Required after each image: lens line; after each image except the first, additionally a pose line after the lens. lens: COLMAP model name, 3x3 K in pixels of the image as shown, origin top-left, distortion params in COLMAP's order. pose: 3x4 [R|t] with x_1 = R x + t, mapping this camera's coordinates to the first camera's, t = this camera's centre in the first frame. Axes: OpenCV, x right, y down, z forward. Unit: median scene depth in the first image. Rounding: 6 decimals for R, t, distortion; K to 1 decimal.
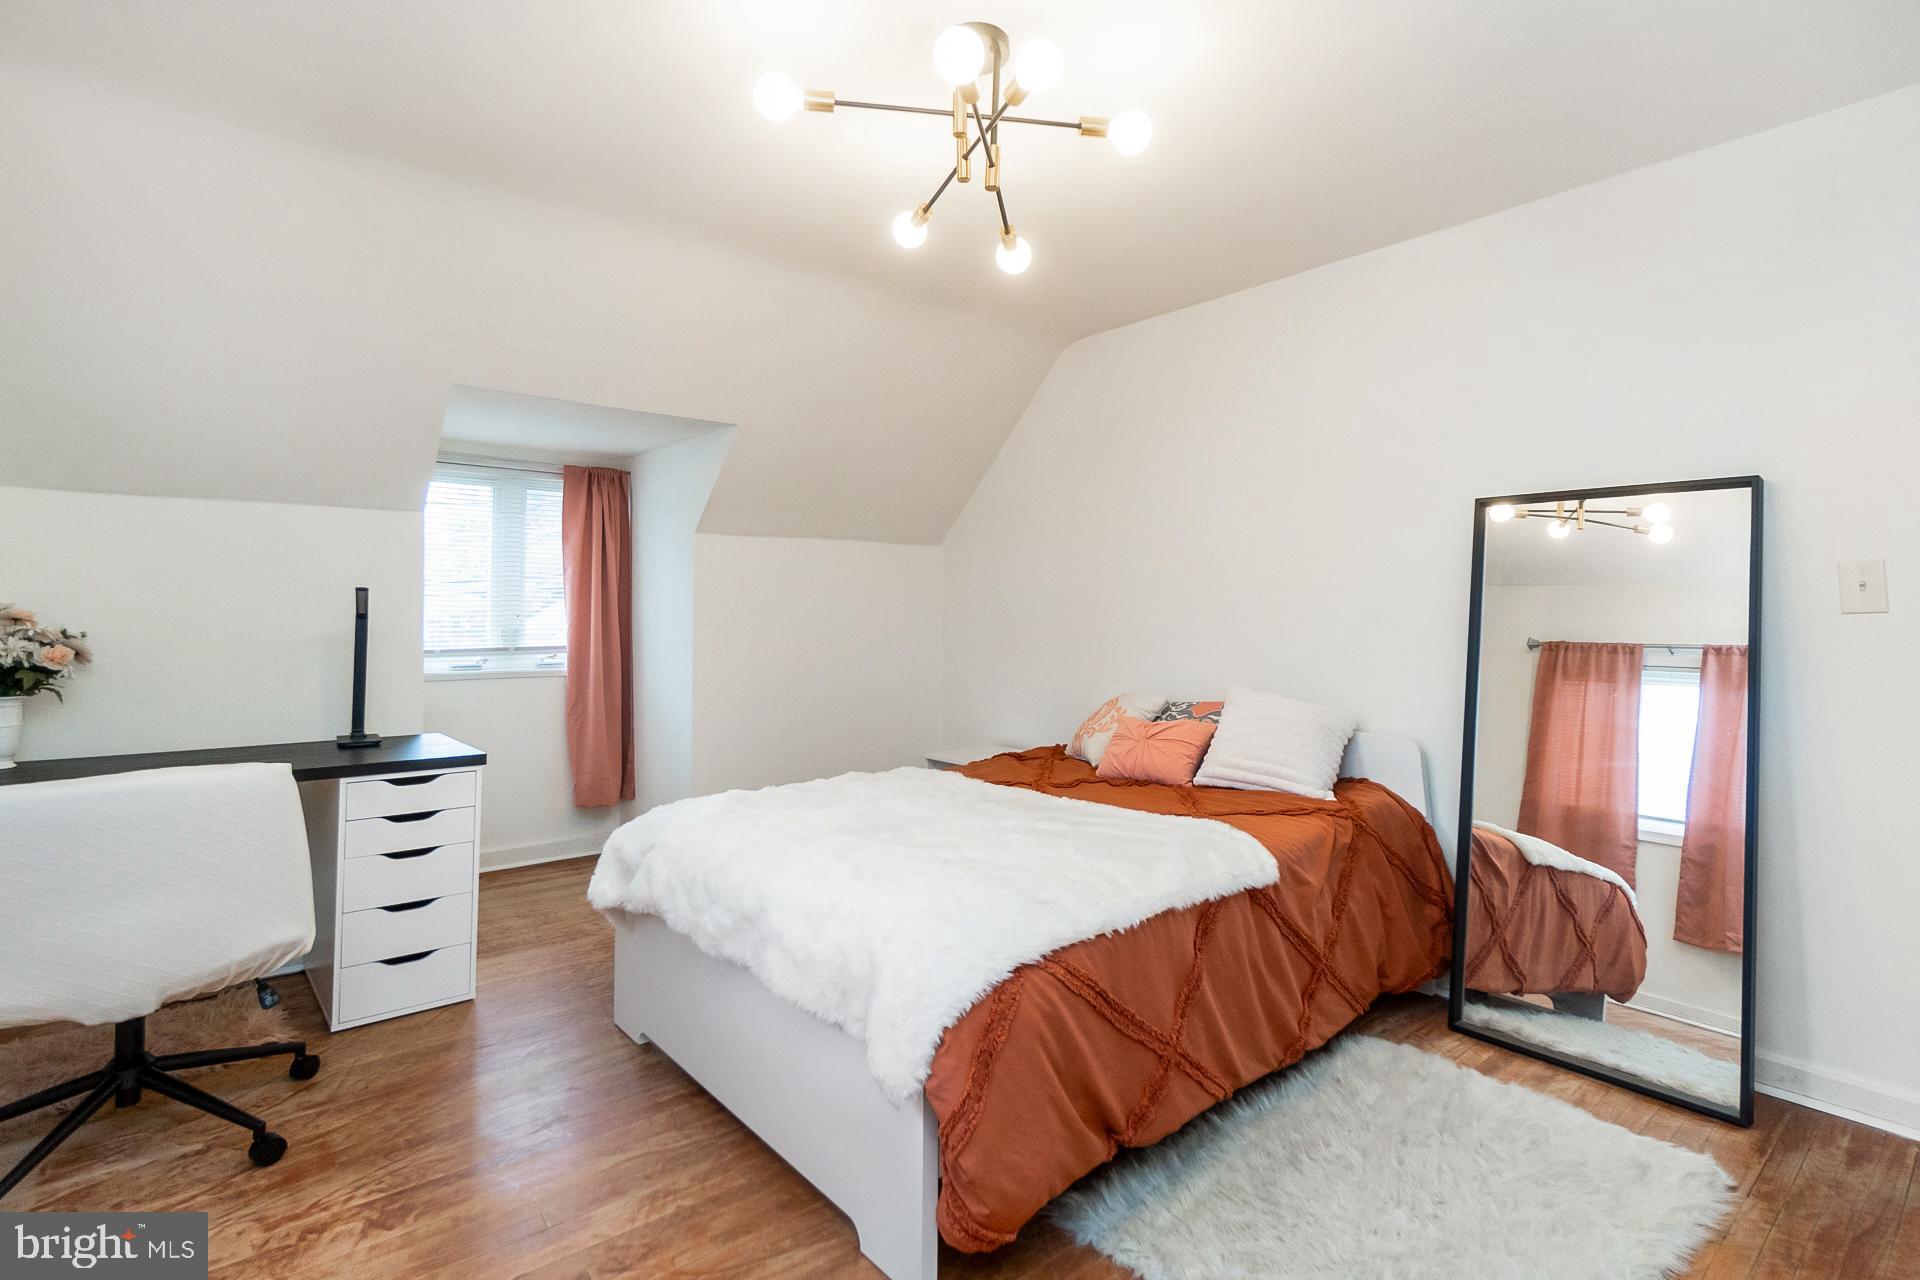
lens RADIAL K [[963.5, 0, 947.4], [0, 963.5, 634.4], [0, 0, 1]] dist [0.004518, 0.000969]
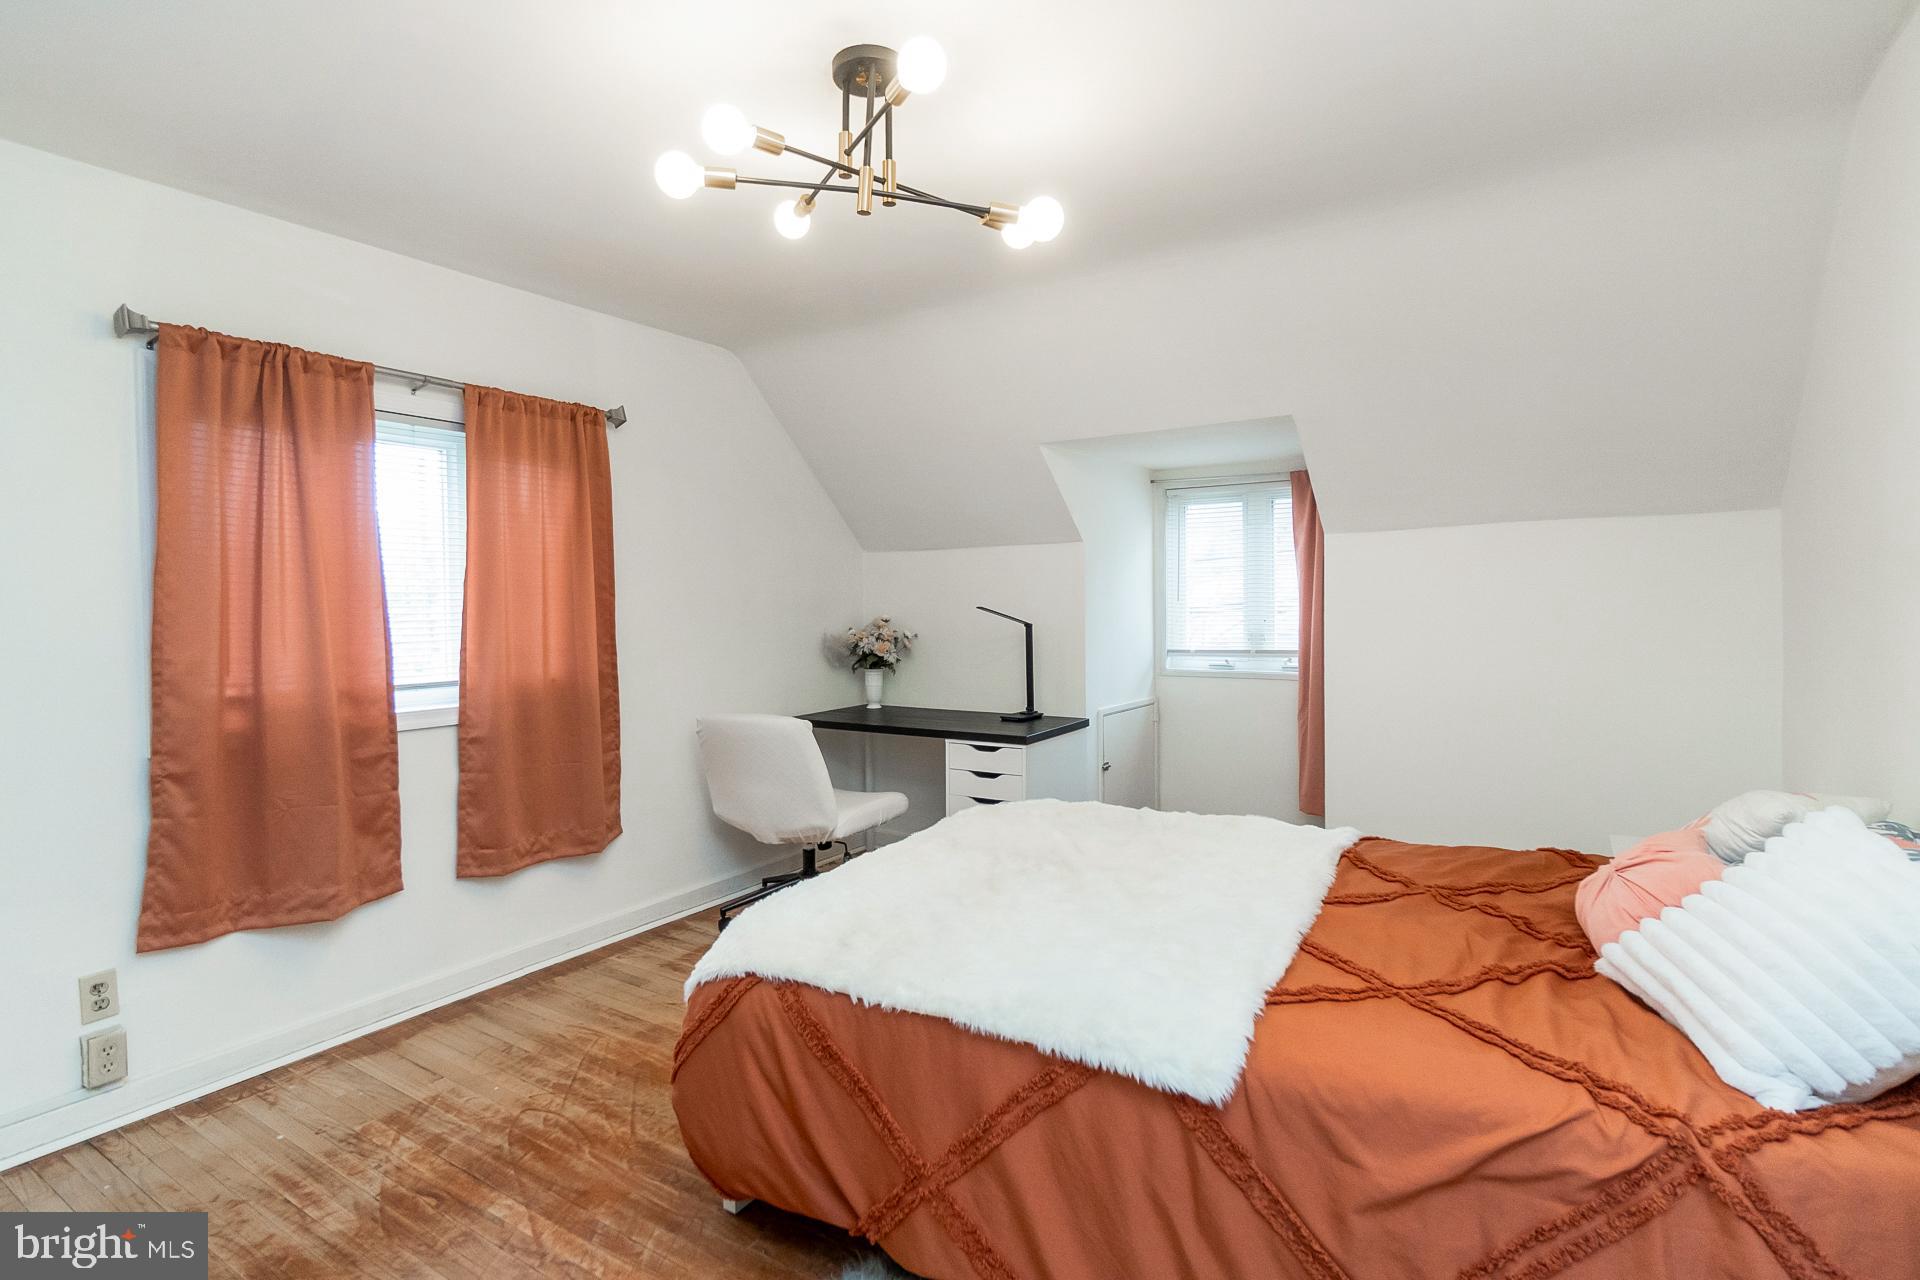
lens RADIAL K [[963.5, 0, 947.4], [0, 963.5, 634.4], [0, 0, 1]] dist [0.004518, 0.000969]
pose [[0.267874, 0.024248, -0.963149, 0.738802], [-0.003632, 0.999702, 0.024158, -0.043085], [0.963447, -0.002973, 0.267882, 0.575547]]
